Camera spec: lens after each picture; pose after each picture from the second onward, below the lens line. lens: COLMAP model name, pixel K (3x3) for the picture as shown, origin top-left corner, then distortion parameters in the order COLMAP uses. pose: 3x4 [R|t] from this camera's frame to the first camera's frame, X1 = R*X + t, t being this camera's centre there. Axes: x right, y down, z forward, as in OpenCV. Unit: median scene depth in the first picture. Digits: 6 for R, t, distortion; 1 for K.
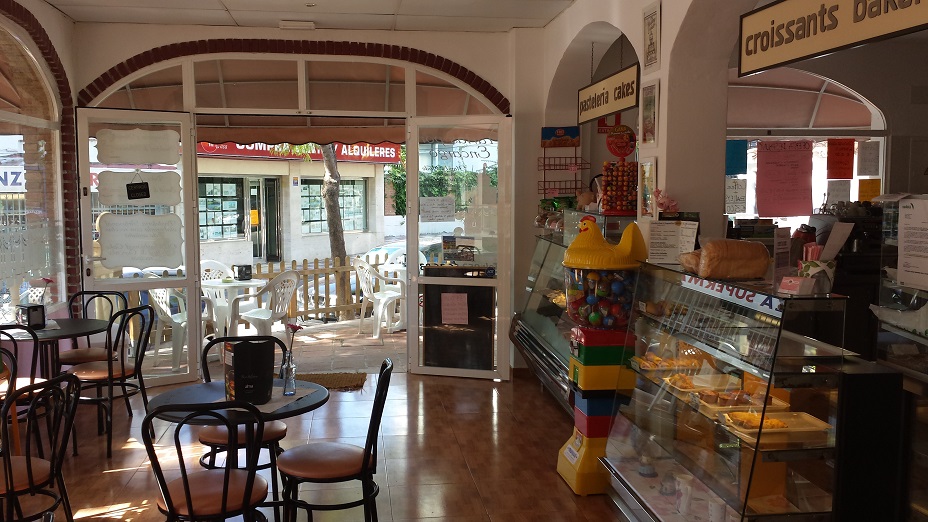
lens RADIAL K [[849.8, 0, 464.0], [0, 849.8, 261.0], [0, 0, 1]] dist [0.157162, -0.396465]
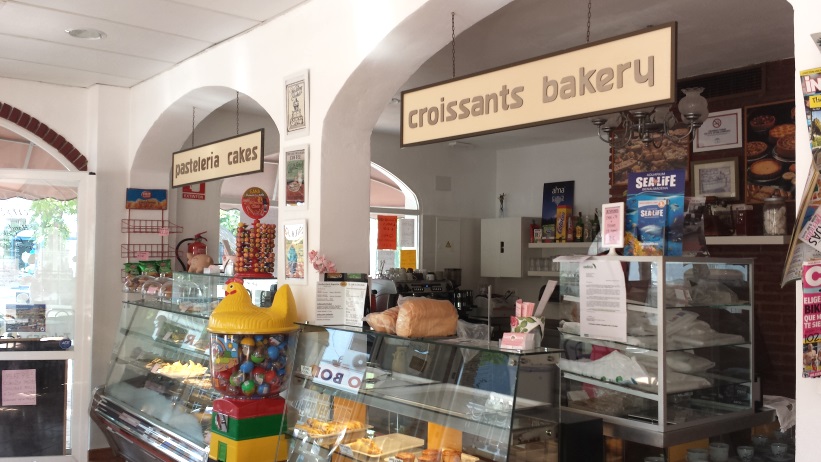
lens RADIAL K [[751.8, 0, 410.5], [0, 751.8, 231.0], [0, 0, 1]] dist [0.157162, -0.396465]
pose [[0.848617, 0.033152, 0.527967, -0.124580], [0.031754, 0.993043, -0.113394, -0.002459], [-0.528053, 0.112994, 0.841660, 0.165048]]
